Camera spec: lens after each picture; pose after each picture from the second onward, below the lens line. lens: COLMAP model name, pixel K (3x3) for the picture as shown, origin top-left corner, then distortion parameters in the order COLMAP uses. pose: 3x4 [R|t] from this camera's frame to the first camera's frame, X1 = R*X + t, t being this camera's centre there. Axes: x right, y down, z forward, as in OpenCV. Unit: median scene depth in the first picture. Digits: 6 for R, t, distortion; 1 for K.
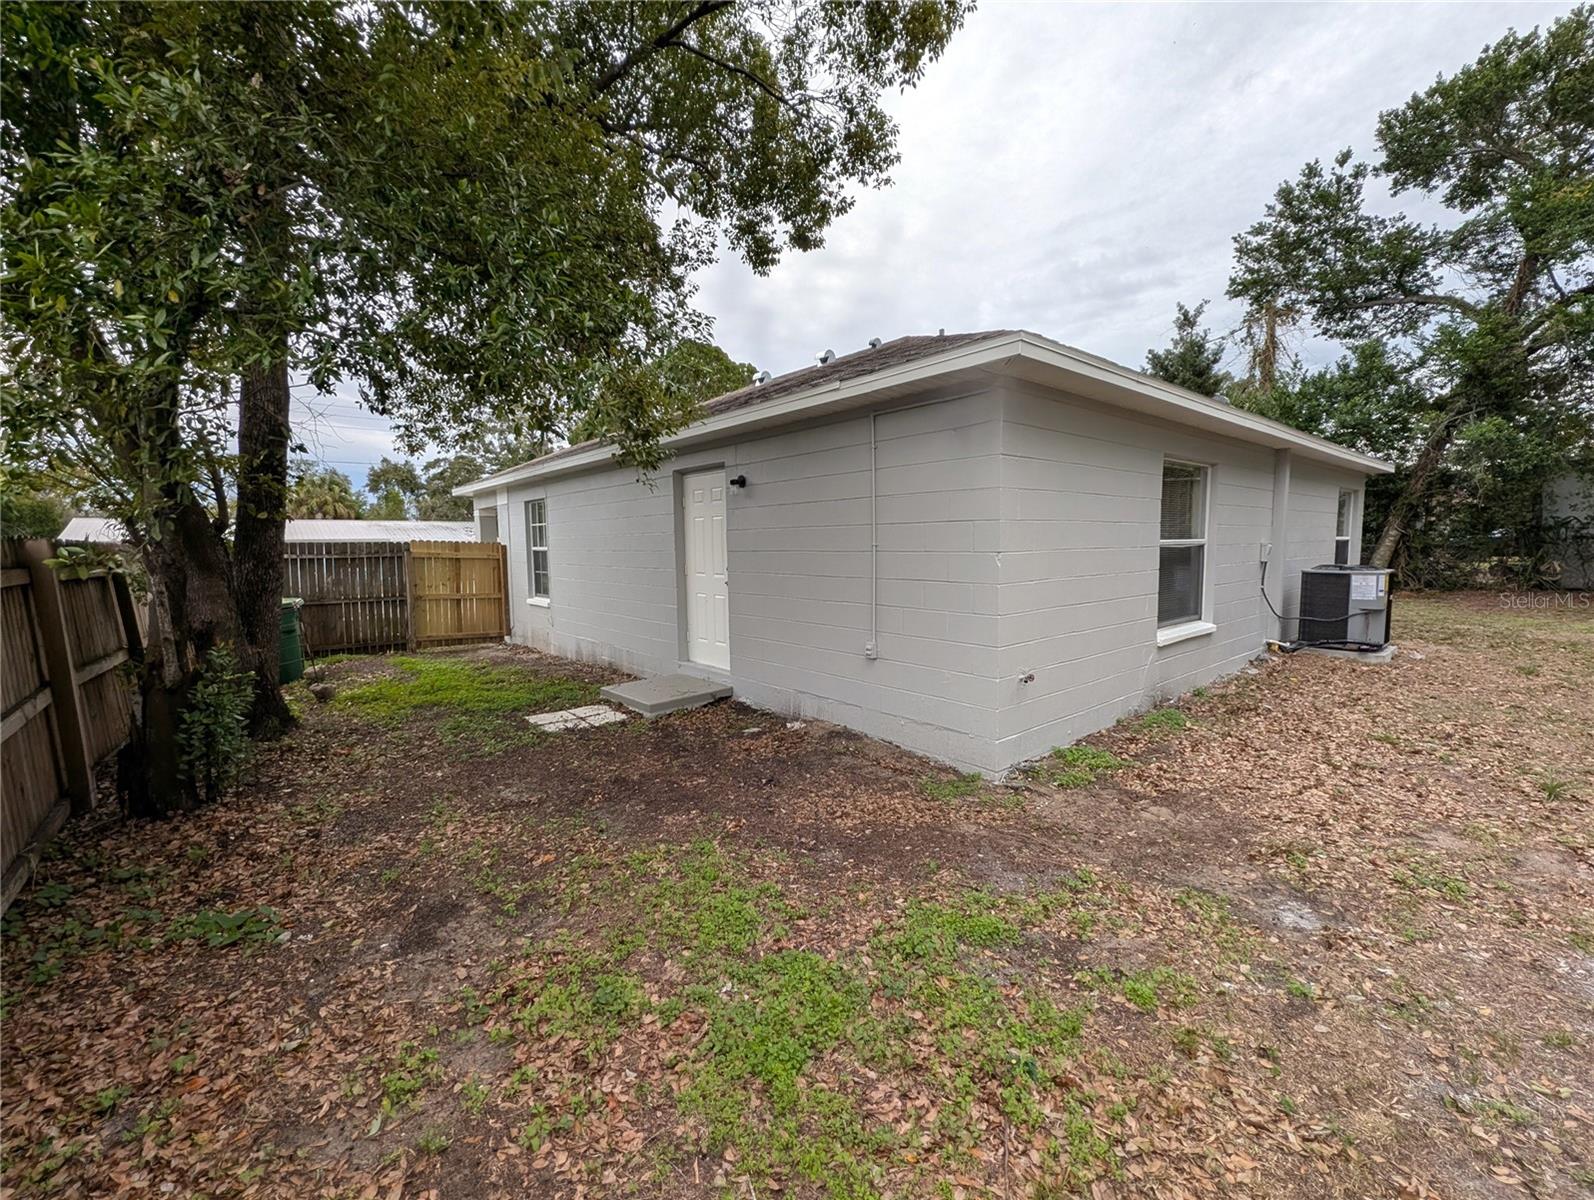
lens RADIAL K [[656.7, 0, 793.7], [0, 656.7, 595.9], [0, 0, 1]] dist [0.004228, -0.000835]
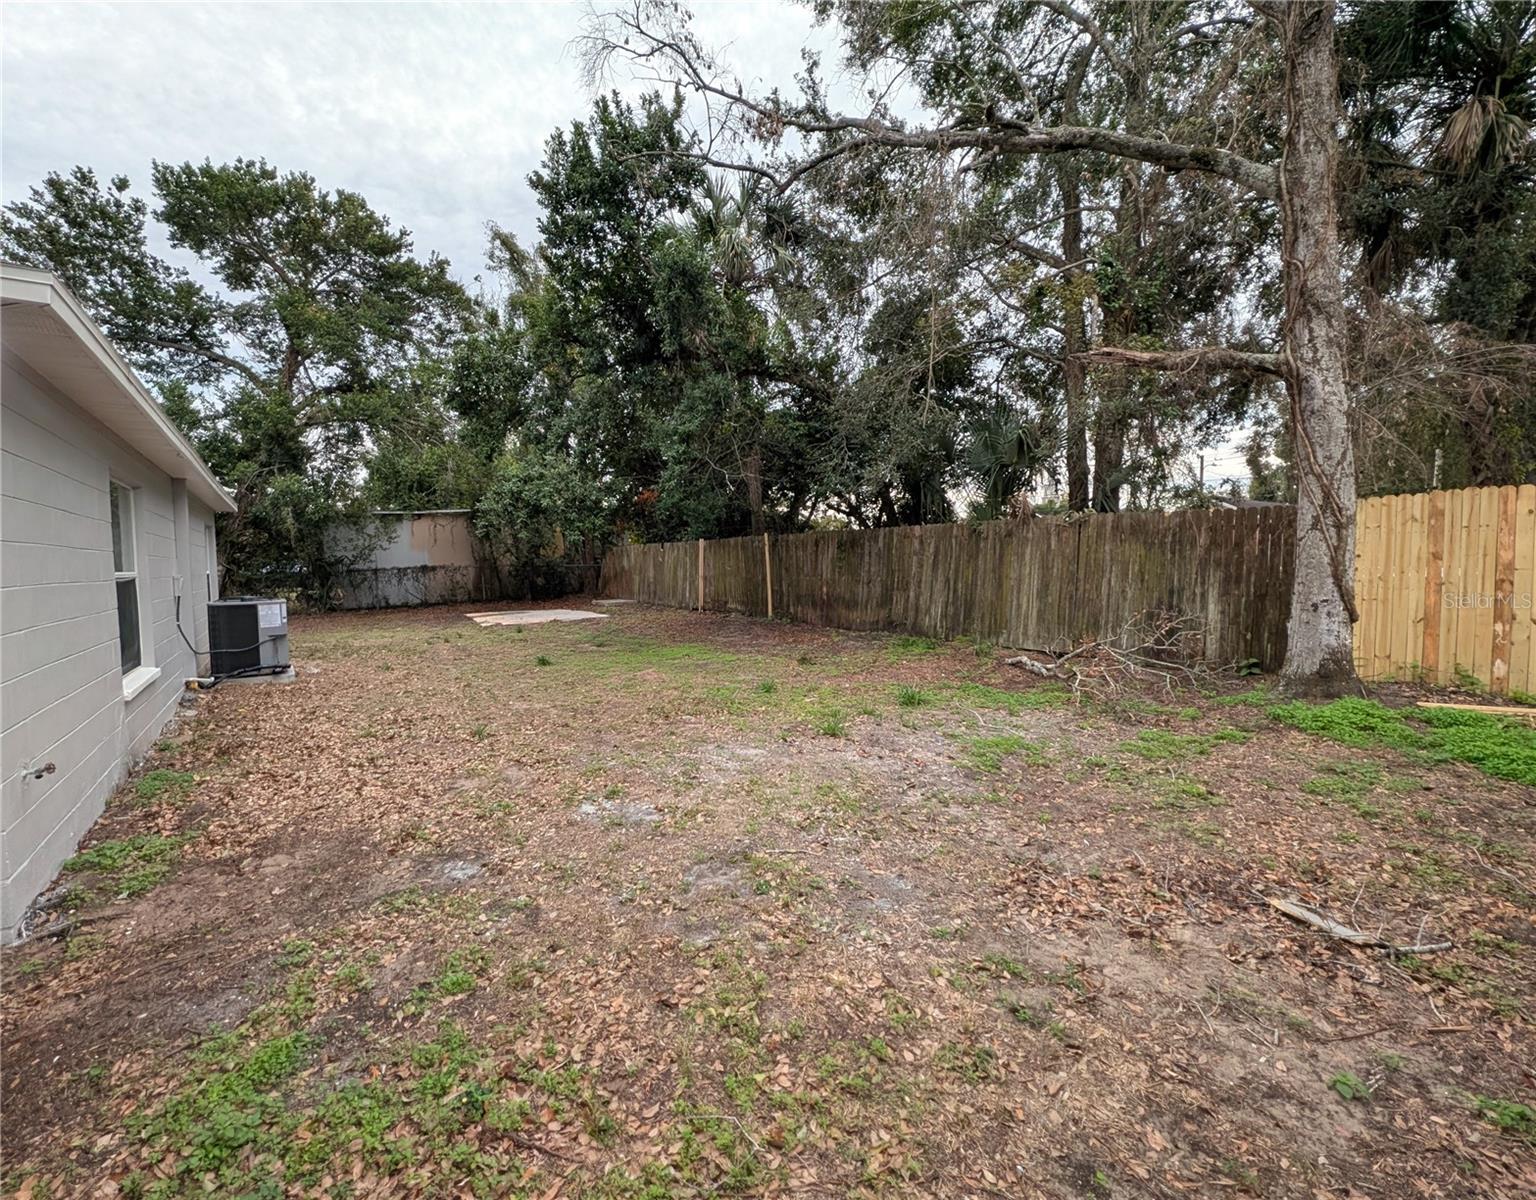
lens RADIAL K [[630.9, 0, 764.4], [0, 630.9, 603.4], [0, 0, 1]] dist [-0.002928, -0.000481]
pose [[0.117239, -0.058762, 0.991364, -0.172193], [0.097938, 0.994066, 0.047340, -0.006197], [-0.988263, 0.091542, 0.122298, 0.136465]]
